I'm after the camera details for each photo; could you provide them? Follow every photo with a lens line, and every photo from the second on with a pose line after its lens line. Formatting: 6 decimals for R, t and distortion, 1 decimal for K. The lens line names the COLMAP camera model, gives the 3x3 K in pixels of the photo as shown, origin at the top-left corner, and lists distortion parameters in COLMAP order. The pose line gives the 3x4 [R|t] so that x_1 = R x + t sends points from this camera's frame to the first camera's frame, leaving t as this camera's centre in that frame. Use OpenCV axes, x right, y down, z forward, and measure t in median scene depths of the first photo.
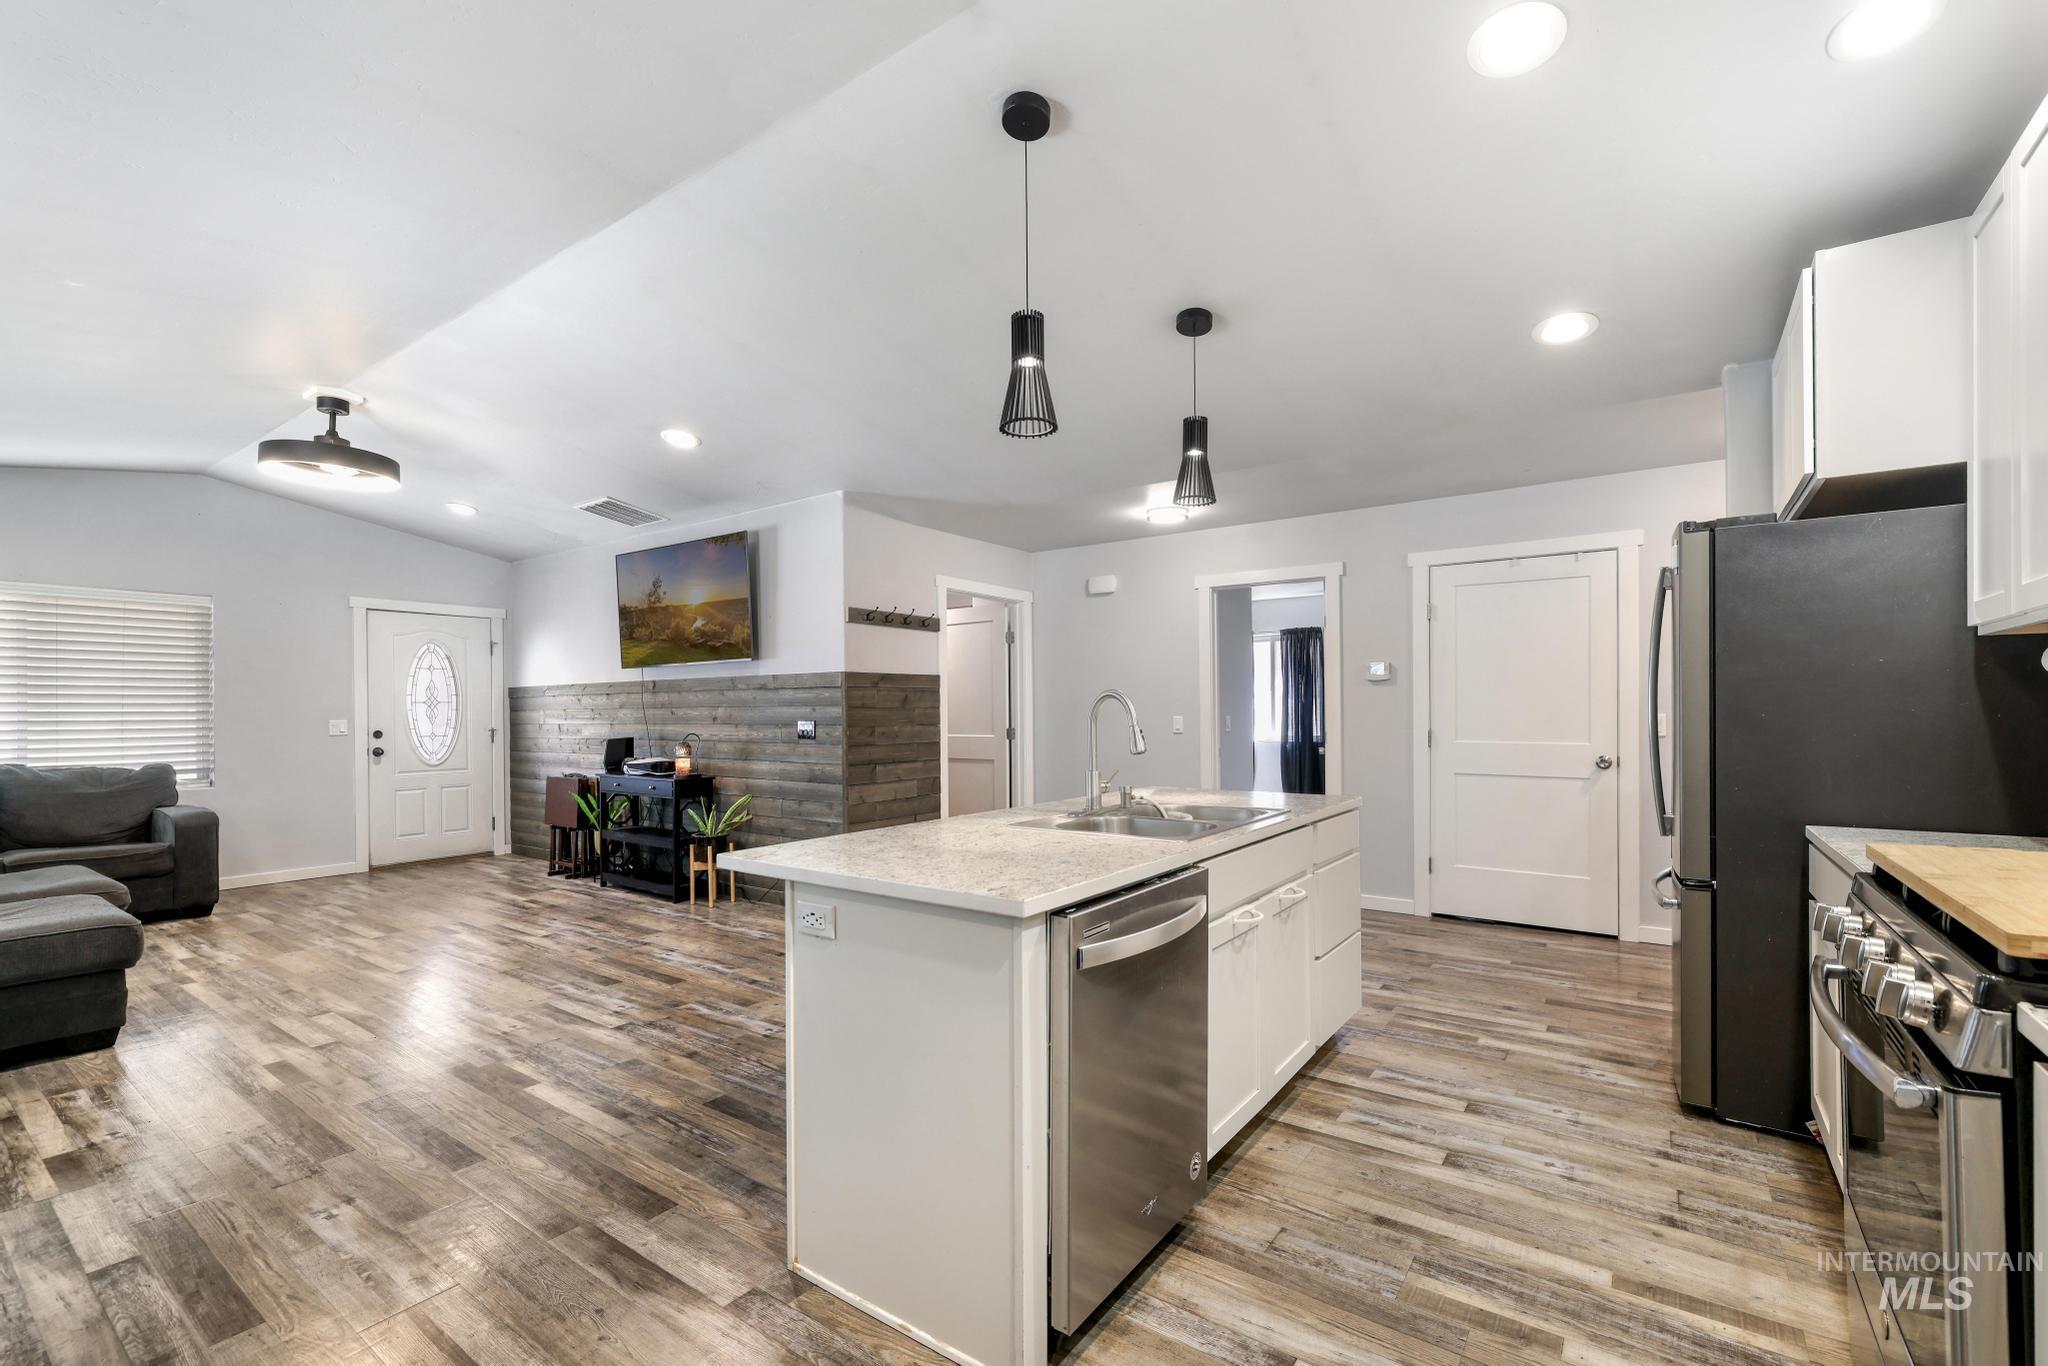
lens RADIAL K [[893.3, 0, 1014.2], [0, 893.3, 728.5], [0, 0, 1]] dist [0.001514, -0.000628]
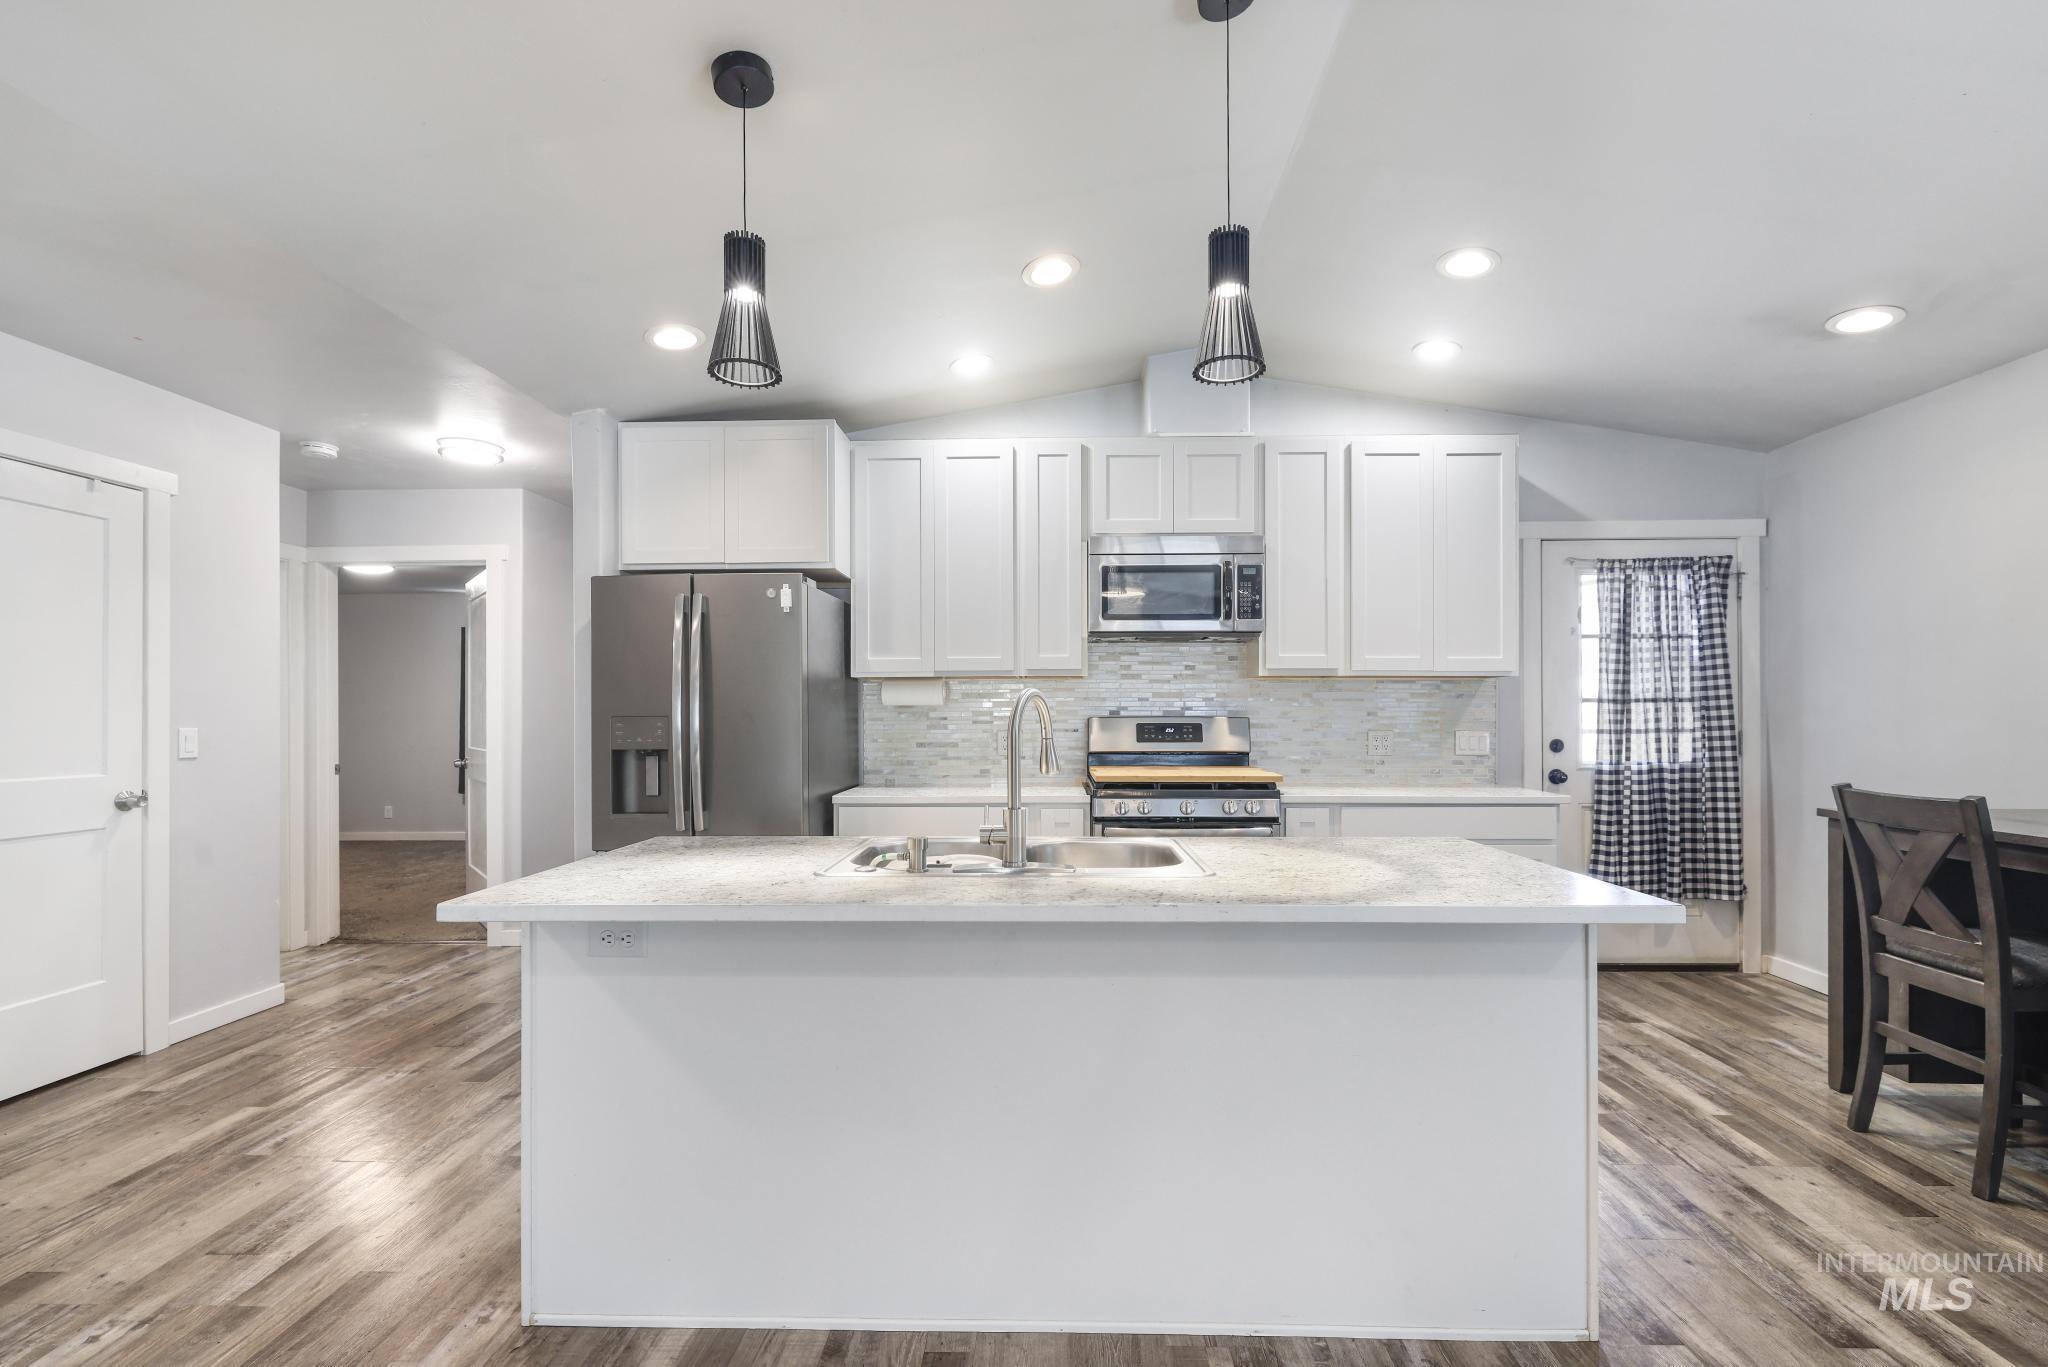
lens RADIAL K [[893.3, 0, 1042.1], [0, 893.3, 712.9], [0, 0, 1]] dist [0.001514, -0.000628]
pose [[-0.570720, 0.004895, 0.821130, -0.424333], [0.021332, 0.999733, 0.008867, -0.028390], [-0.820868, 0.022577, -0.570672, 1.209567]]
